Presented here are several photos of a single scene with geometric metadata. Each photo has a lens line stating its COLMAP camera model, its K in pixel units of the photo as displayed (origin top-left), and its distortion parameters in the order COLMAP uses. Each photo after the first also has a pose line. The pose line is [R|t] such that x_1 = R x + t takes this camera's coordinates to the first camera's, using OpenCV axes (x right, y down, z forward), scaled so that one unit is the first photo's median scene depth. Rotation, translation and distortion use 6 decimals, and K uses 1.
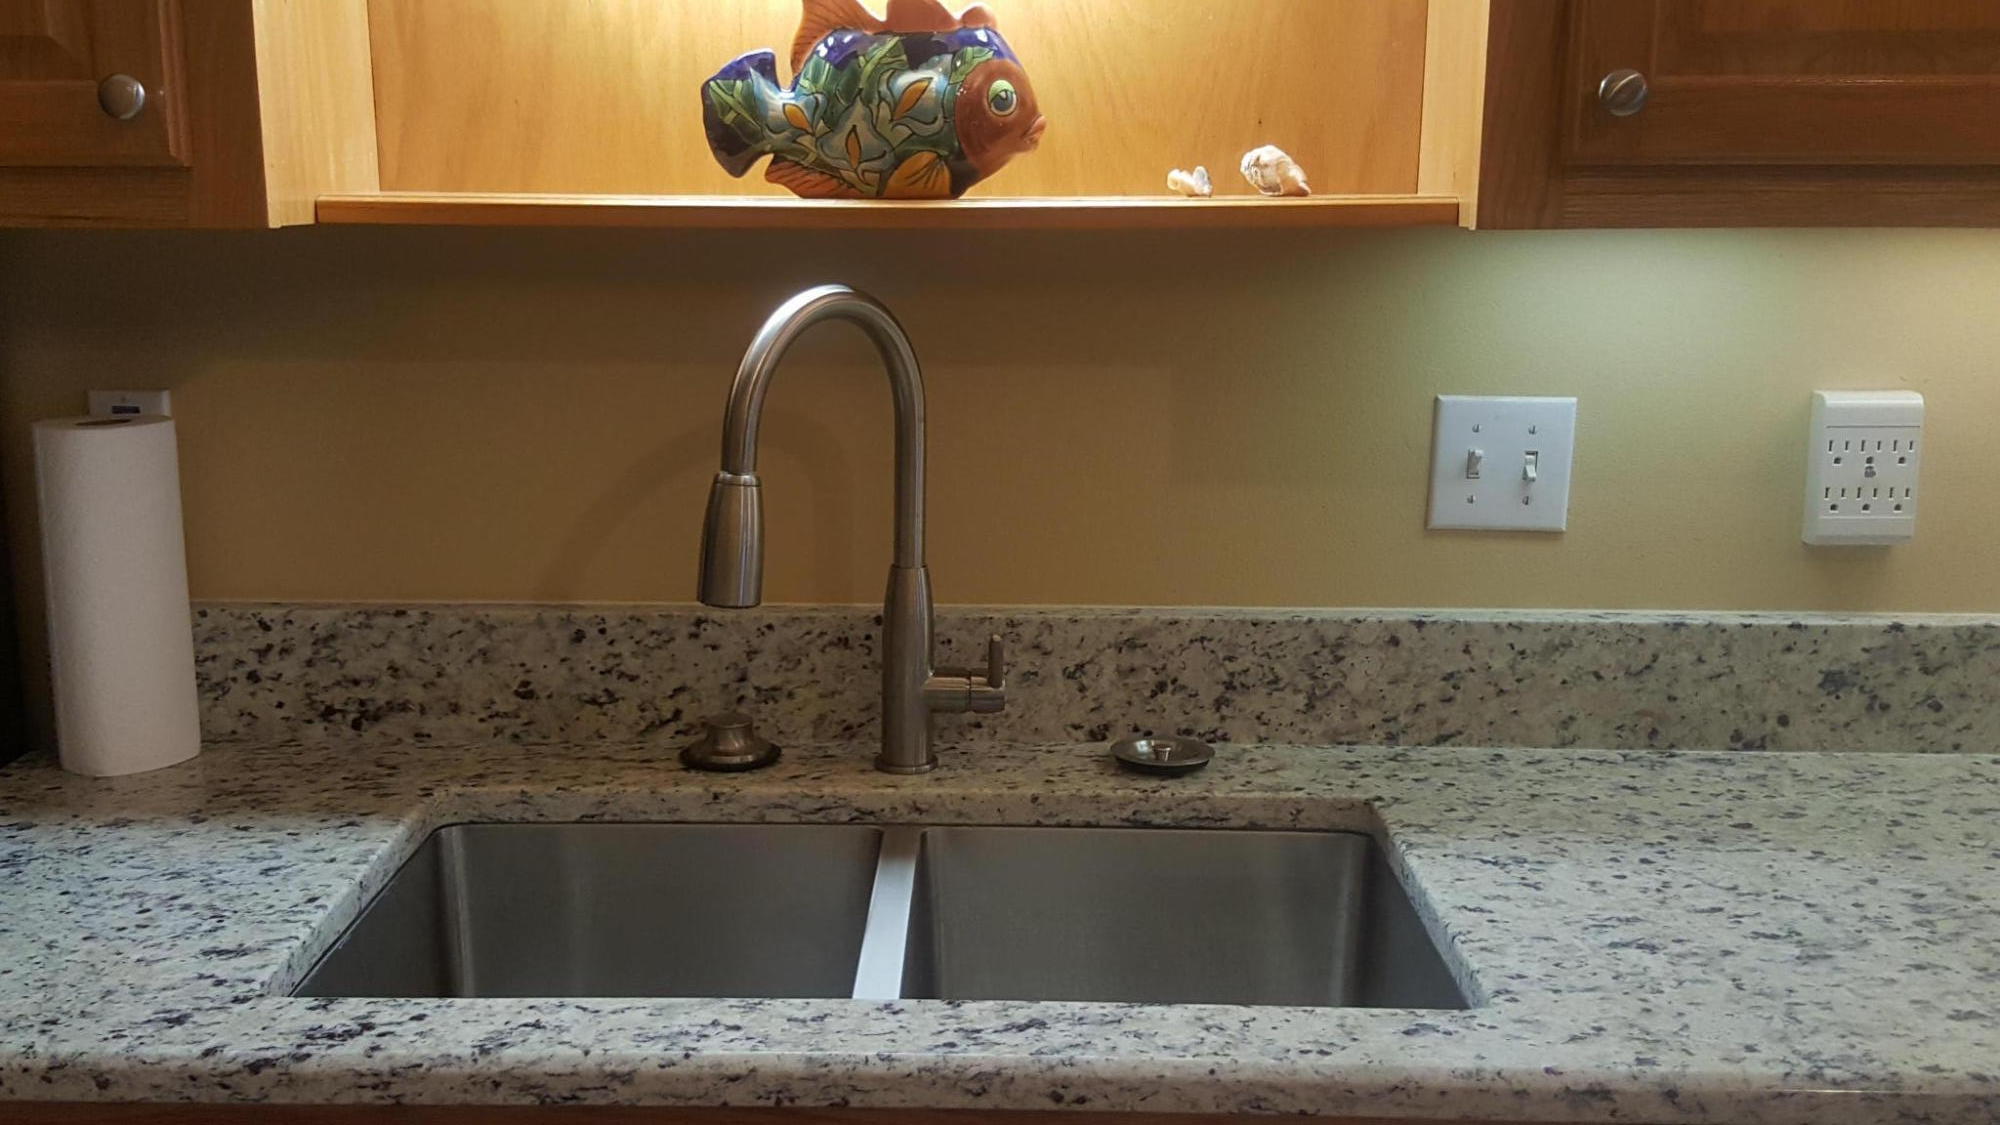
lens RADIAL K [[1950.7, 0, 891.3], [0, 1950.7, 564.3], [0, 0, 1]] dist [0.159009, -0.294568]
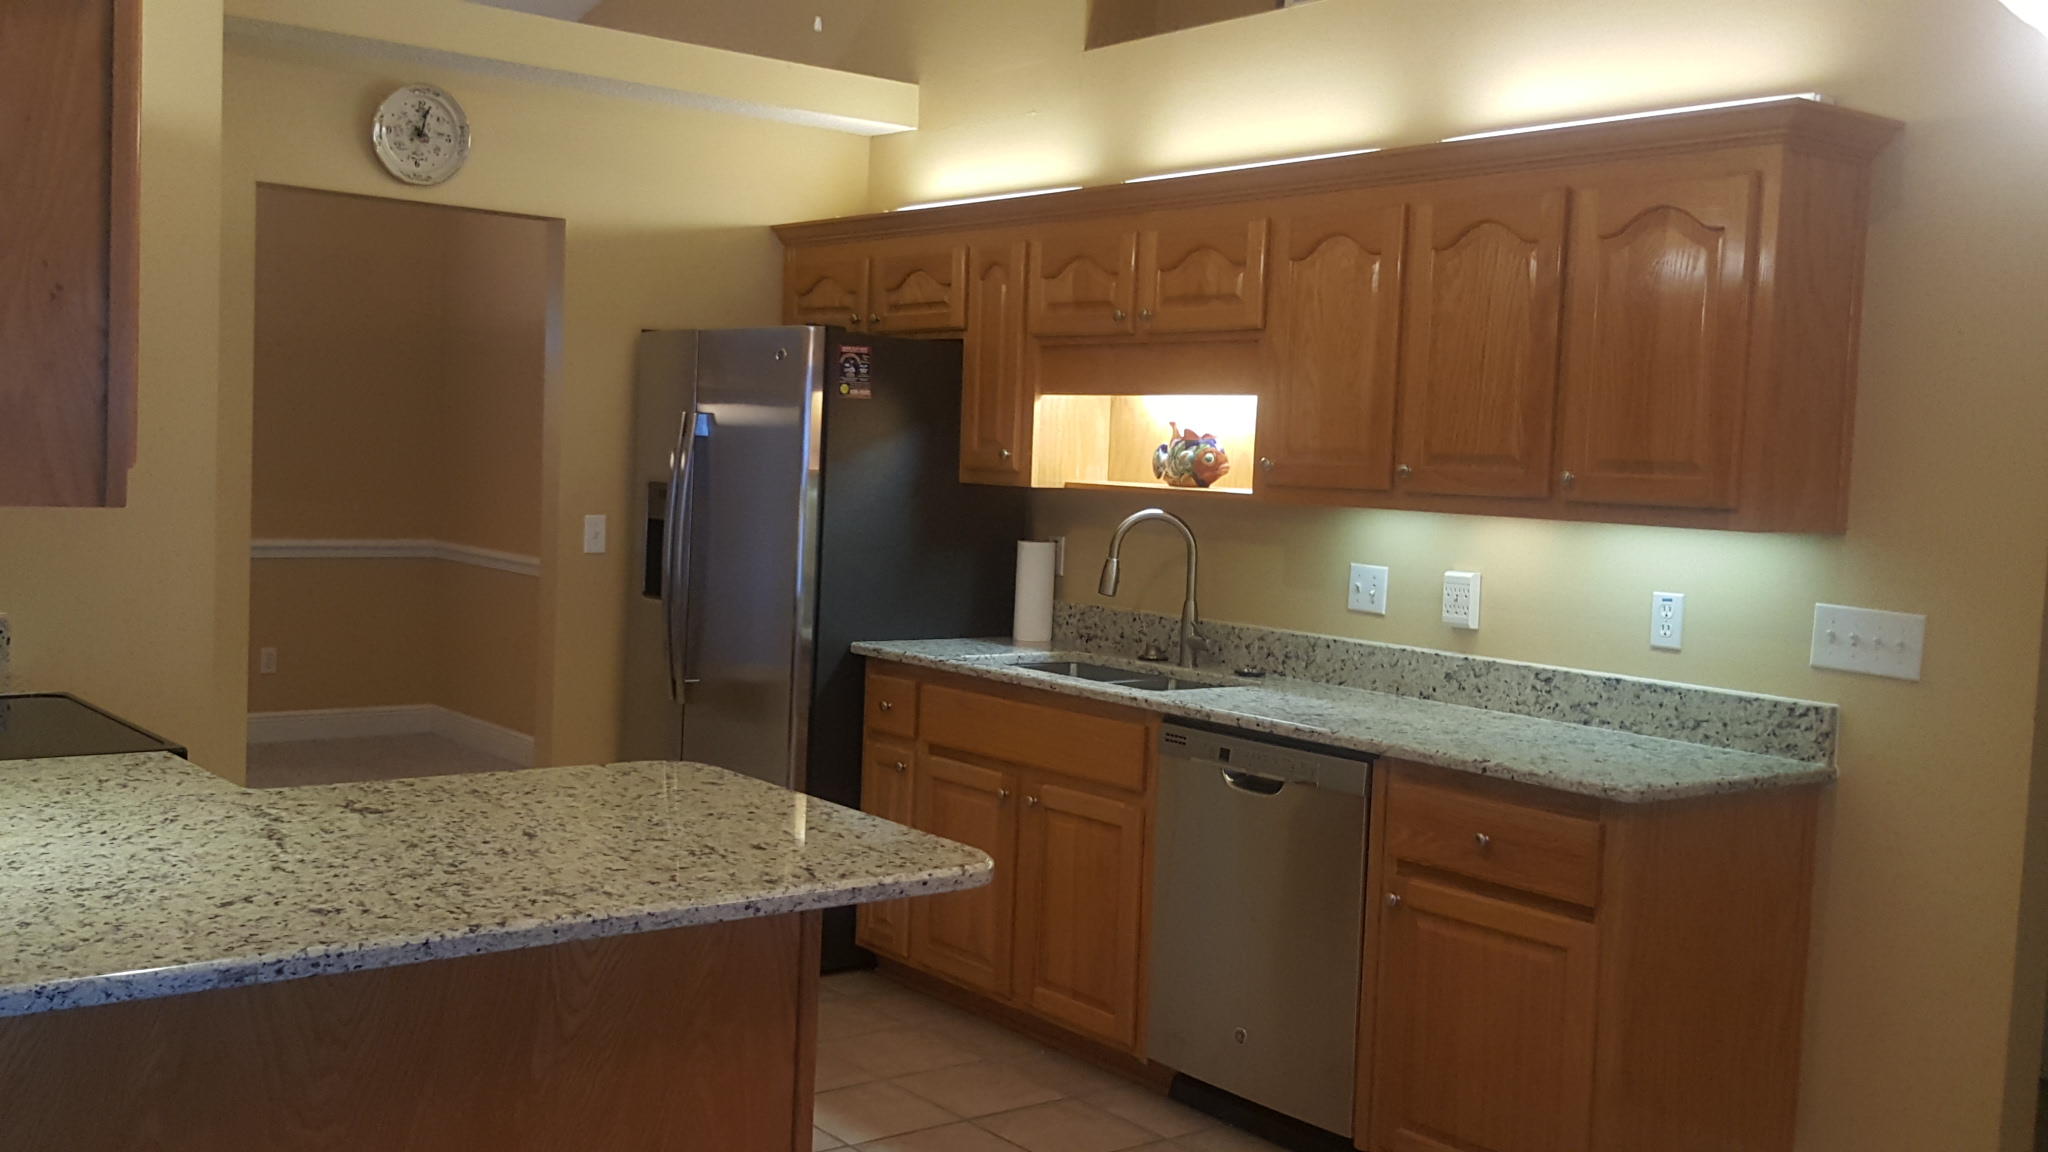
lens RADIAL K [[2006.1, 0, 942.2], [0, 2006.1, 562.4], [0, 0, 1]] dist [0.174645, -0.403451]
pose [[0.622270, 0.070486, -0.779623, 2.205808], [-0.203366, 0.976298, -0.074053, 0.254118], [0.755925, 0.204630, 0.621855, -1.298010]]
